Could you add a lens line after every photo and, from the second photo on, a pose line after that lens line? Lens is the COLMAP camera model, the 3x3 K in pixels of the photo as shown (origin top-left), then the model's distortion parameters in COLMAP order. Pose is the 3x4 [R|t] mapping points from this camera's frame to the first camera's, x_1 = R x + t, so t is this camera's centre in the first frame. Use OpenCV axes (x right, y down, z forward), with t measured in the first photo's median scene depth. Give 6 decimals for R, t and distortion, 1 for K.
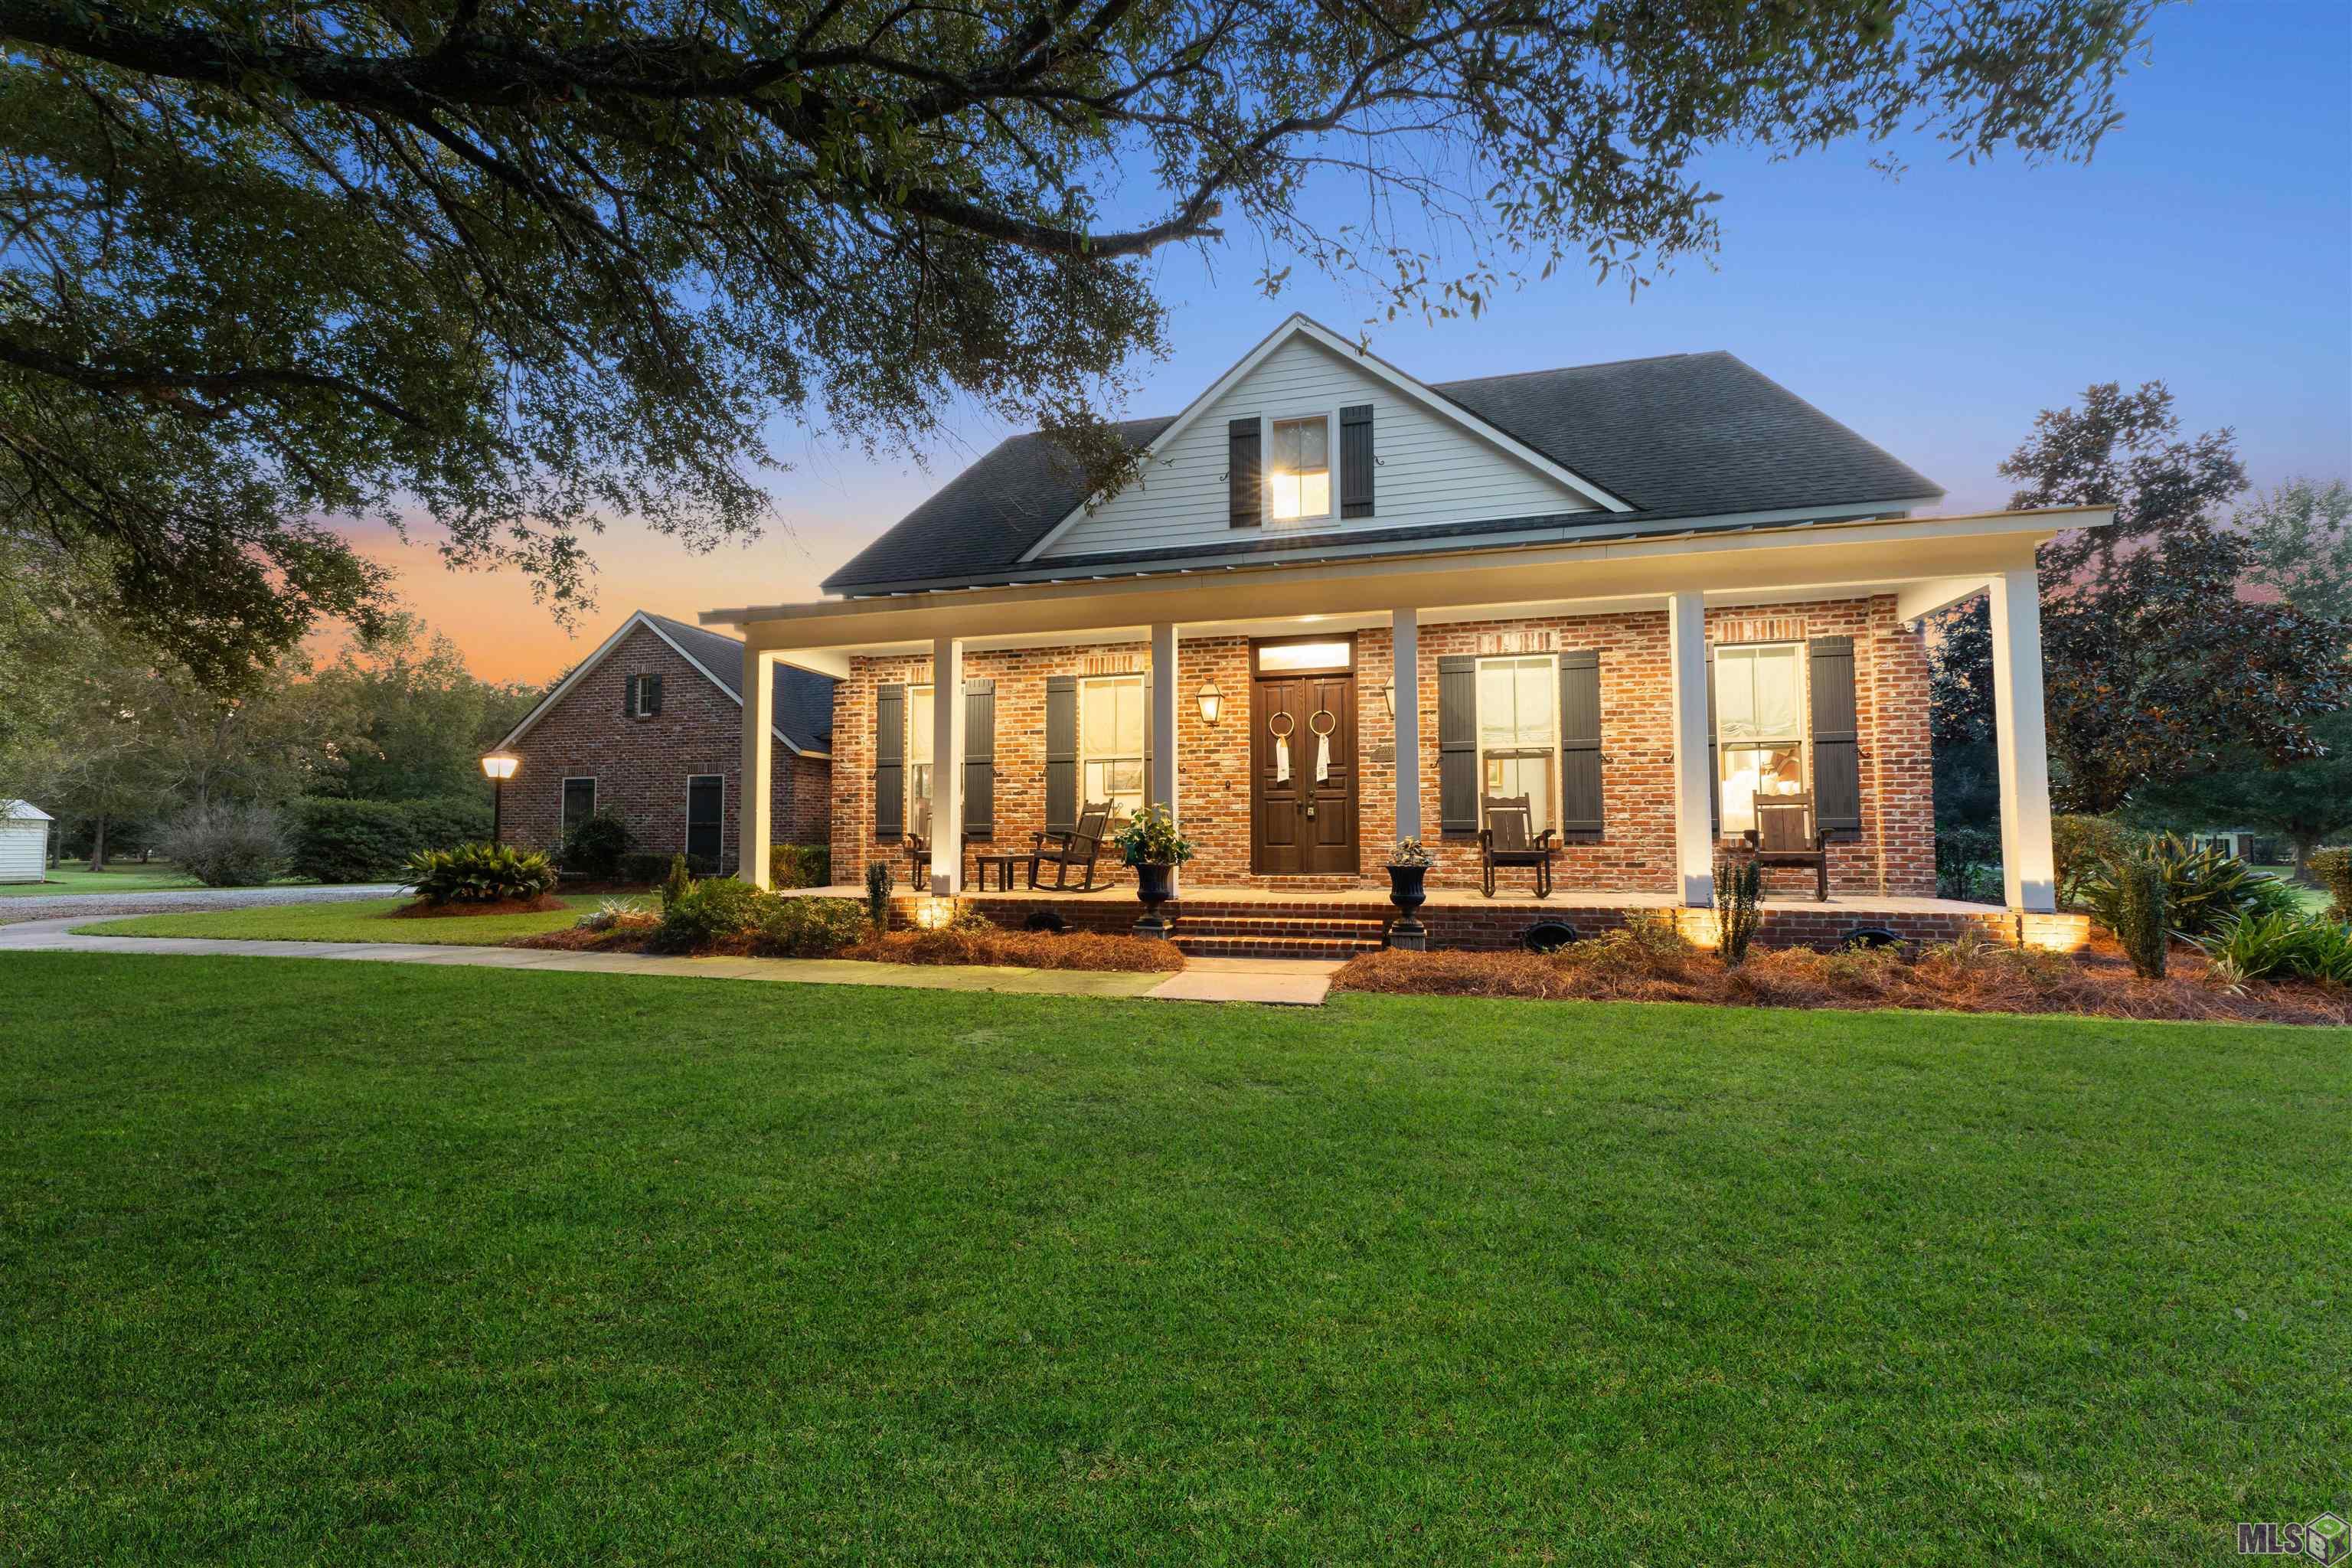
lens RADIAL K [[921.0, 0, 1177.7], [0, 921.0, 792.4], [0, 0, 1]] dist [0.002056, 0.000094]
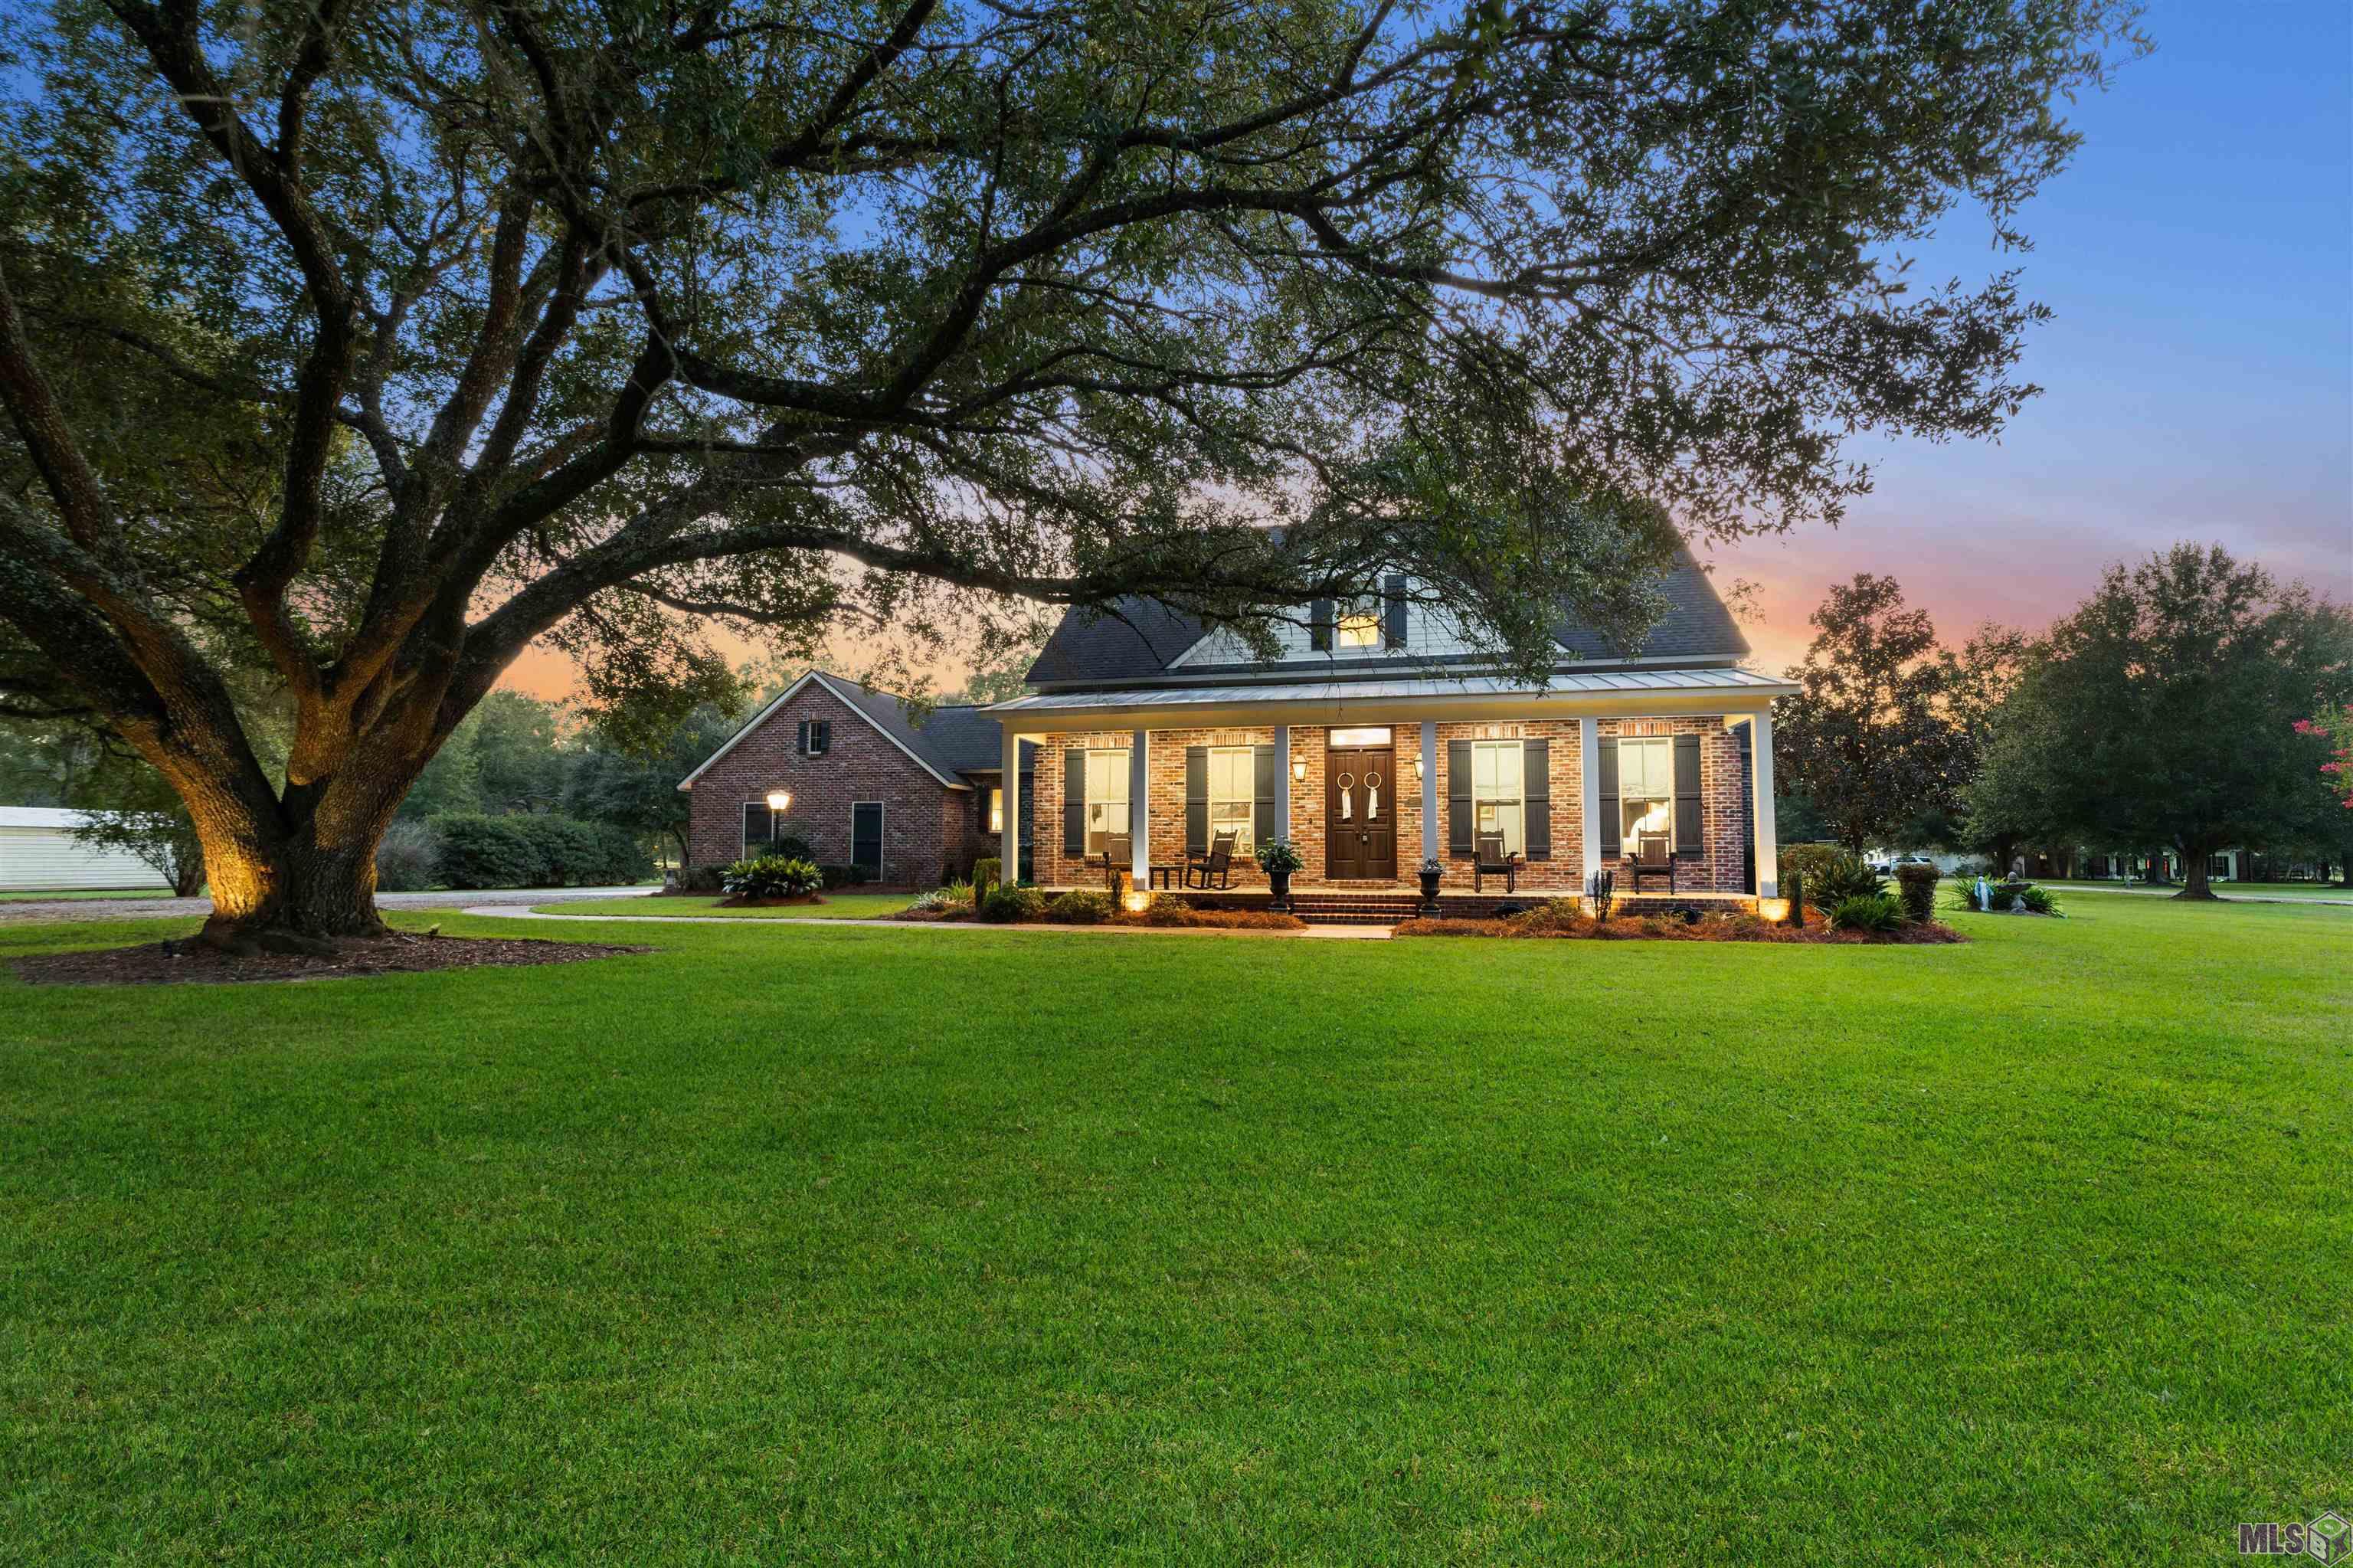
lens RADIAL K [[1017.6, 0, 1183.6], [0, 1017.6, 793.1], [0, 0, 1]] dist [0.001371, 0.000271]
pose [[0.999703, 0.005960, 0.023613, -0.205471], [-0.005803, 0.999961, -0.006692, -0.043377], [-0.023652, 0.006553, 0.999699, -0.713715]]
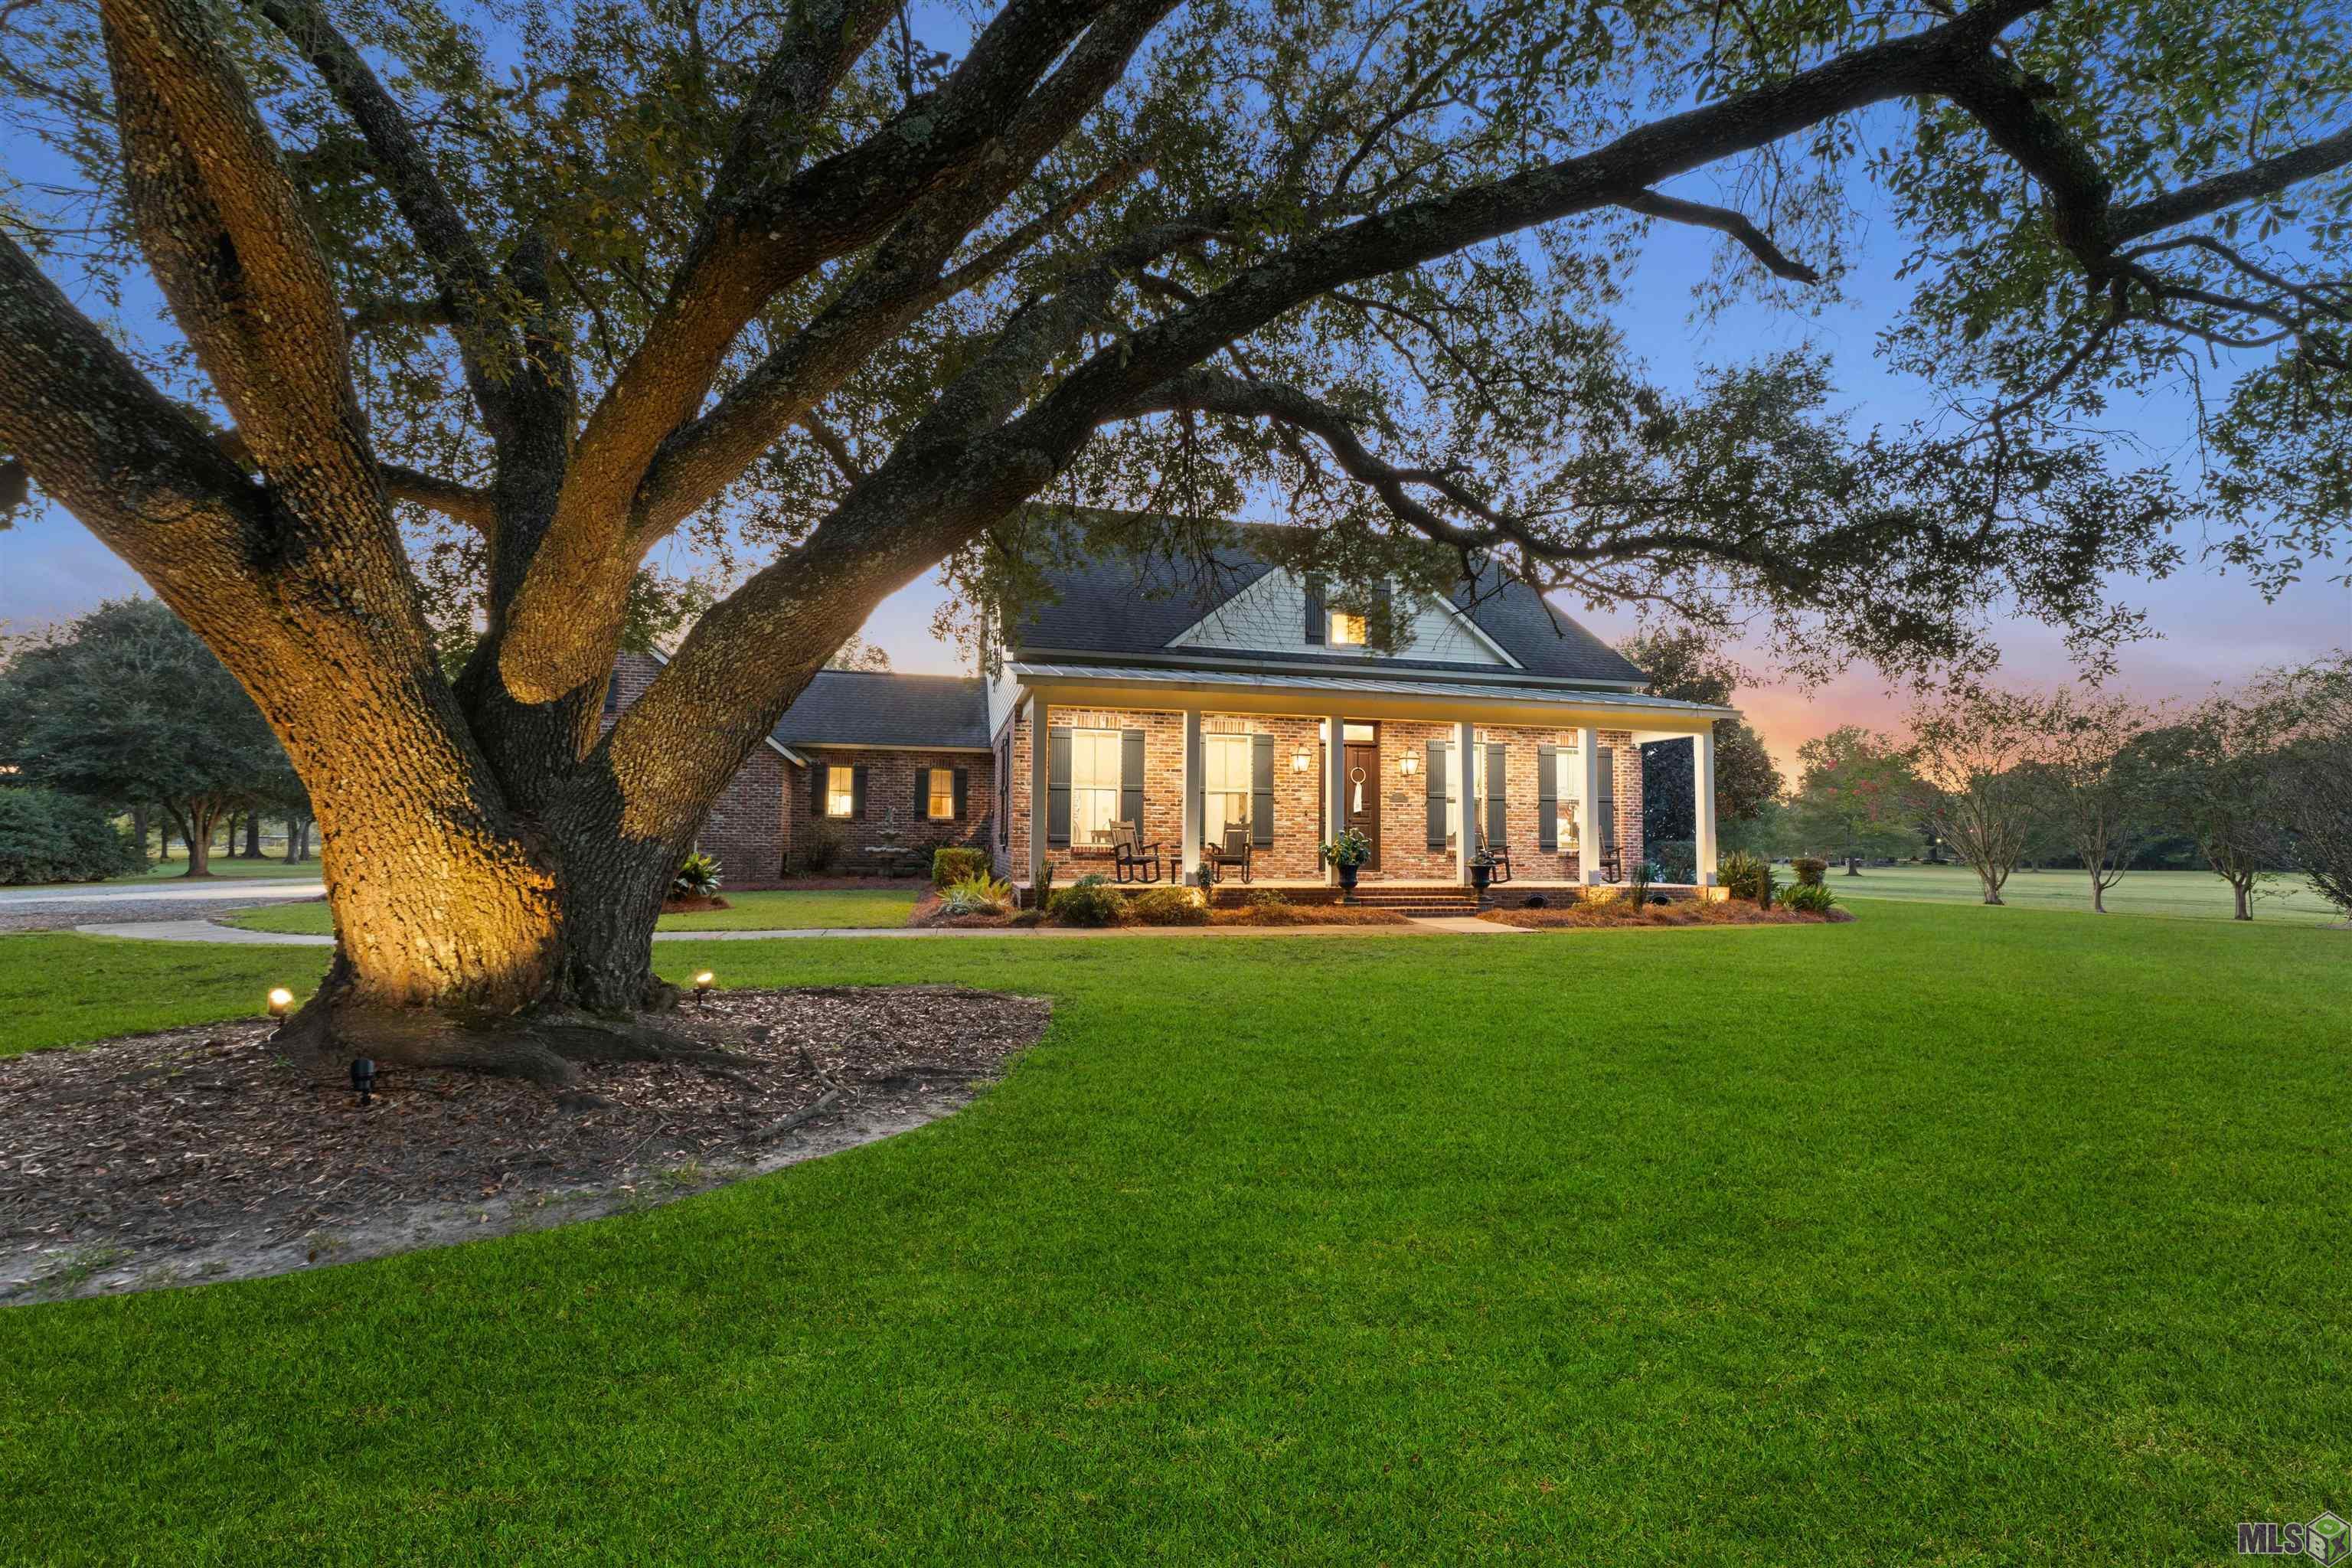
lens RADIAL K [[921.0, 0, 1166.4], [0, 921.0, 781.5], [0, 0, 1]] dist [0.002056, 0.000094]
pose [[0.884276, 0.042410, 0.465035, -0.907631], [-0.036611, 0.999098, -0.021499, -0.019582], [-0.465527, 0.001985, 0.885031, -0.257781]]
